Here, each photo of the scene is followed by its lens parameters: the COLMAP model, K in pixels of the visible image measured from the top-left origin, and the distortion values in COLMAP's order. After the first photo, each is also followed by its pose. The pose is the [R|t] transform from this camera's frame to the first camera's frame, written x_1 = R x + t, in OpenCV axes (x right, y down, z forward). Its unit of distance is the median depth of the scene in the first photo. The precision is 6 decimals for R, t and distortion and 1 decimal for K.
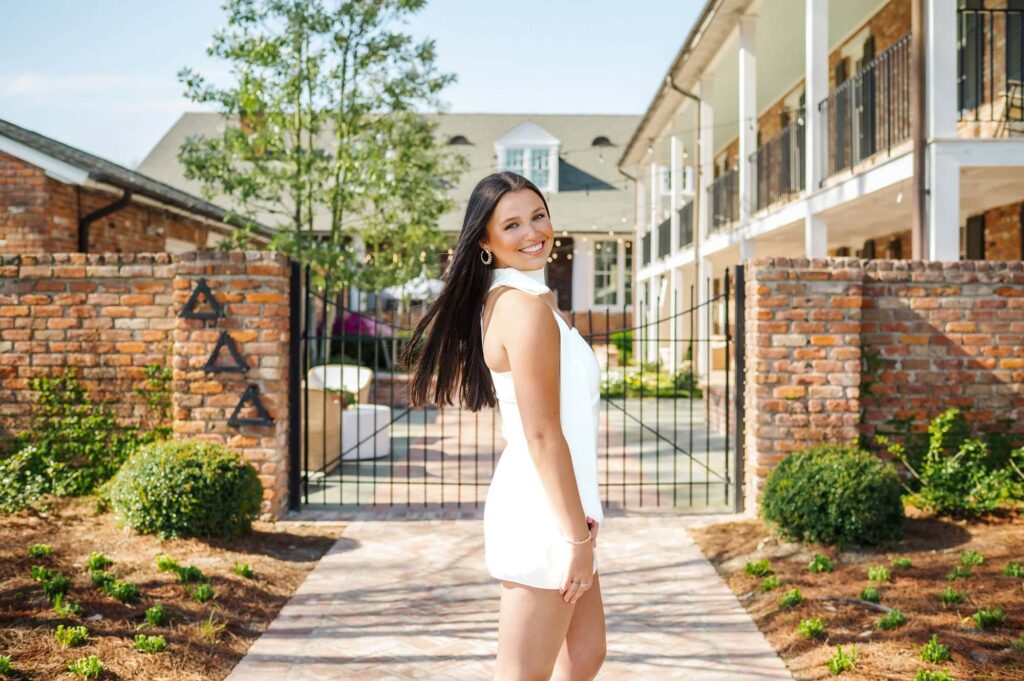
lens RADIAL K [[1645.4, 0, 512.0], [0, 1645.4, 340.5], [0, 0, 1]] dist [-0.050251, -0.208644]
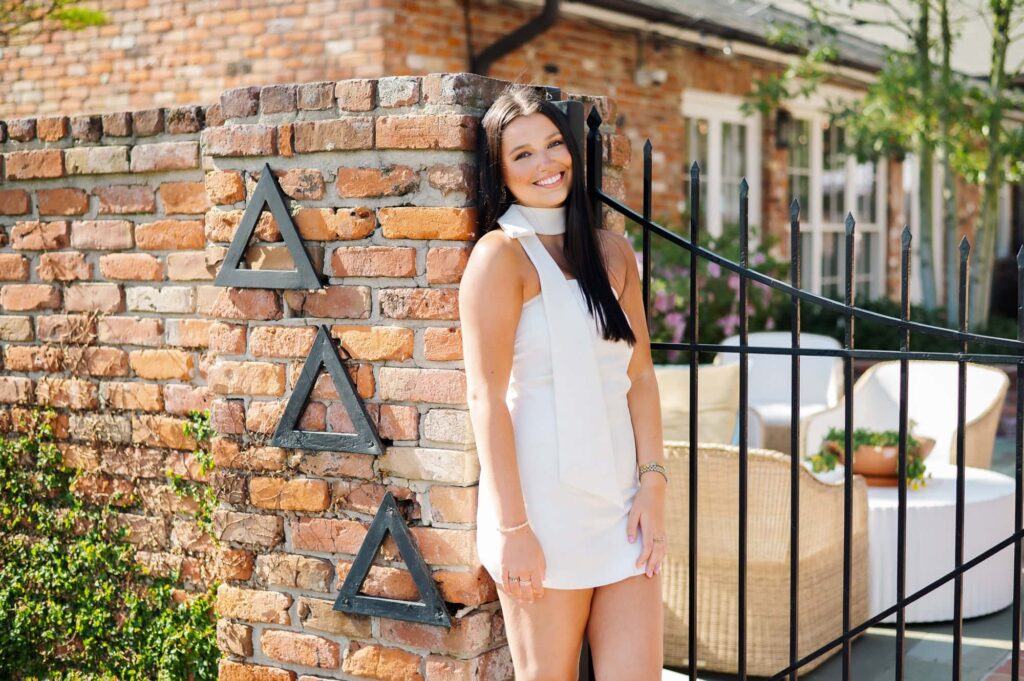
lens RADIAL K [[1645.4, 0, 512.0], [0, 1645.4, 340.5], [0, 0, 1]] dist [-0.050251, -0.208644]
pose [[0.844950, 0.021430, -0.534415, 0.031658], [0.013503, 0.998024, 0.061369, -0.022506], [0.534674, -0.059070, 0.842991, 0.732953]]
